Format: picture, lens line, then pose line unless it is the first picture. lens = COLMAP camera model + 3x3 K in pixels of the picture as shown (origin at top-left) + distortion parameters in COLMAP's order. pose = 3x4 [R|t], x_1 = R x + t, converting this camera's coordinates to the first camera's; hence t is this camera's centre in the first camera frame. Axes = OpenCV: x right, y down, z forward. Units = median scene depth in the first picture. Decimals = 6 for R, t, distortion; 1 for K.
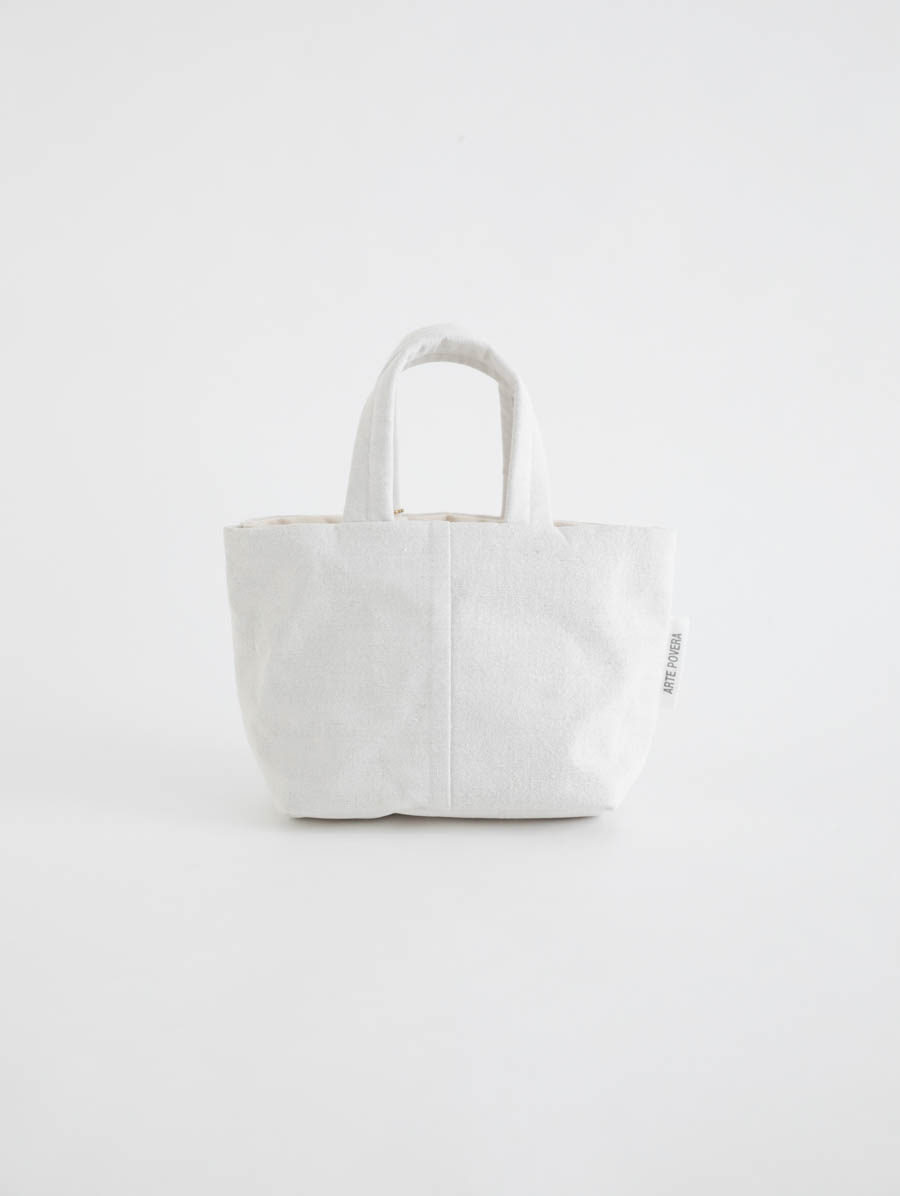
lens RADIAL K [[1657.3, 0, 456.4], [0, 1657.3, 599.6], [0, 0, 1]] dist [-0.021734, 0.000000]
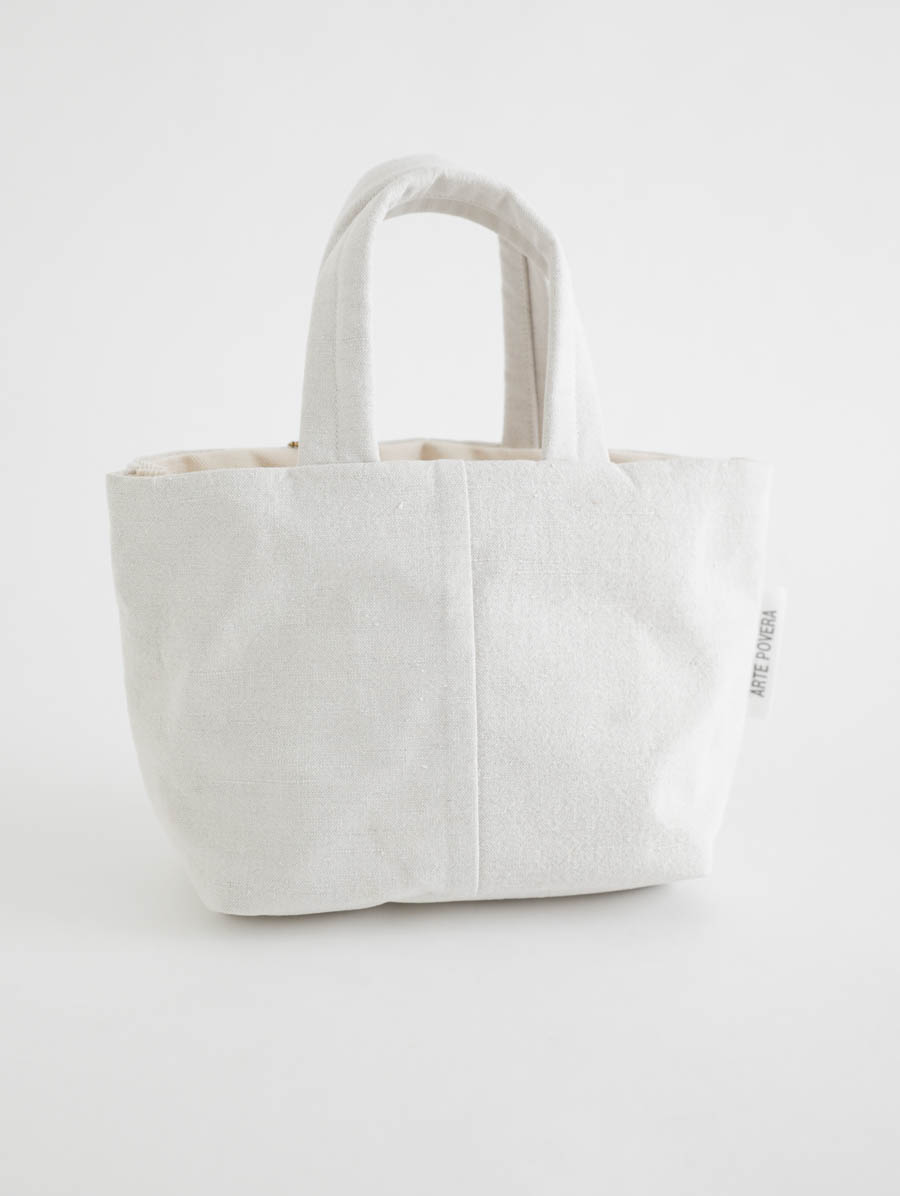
lens RADIAL K [[1657.3, 0, 441.0], [0, 1657.3, 596.6], [0, 0, 1]] dist [-0.021734, 0.000000]
pose [[0.987556, -0.034067, 0.153536, -0.114025], [0.022116, 0.996638, 0.078885, -0.044916], [-0.155707, -0.074508, 0.984989, 0.352694]]
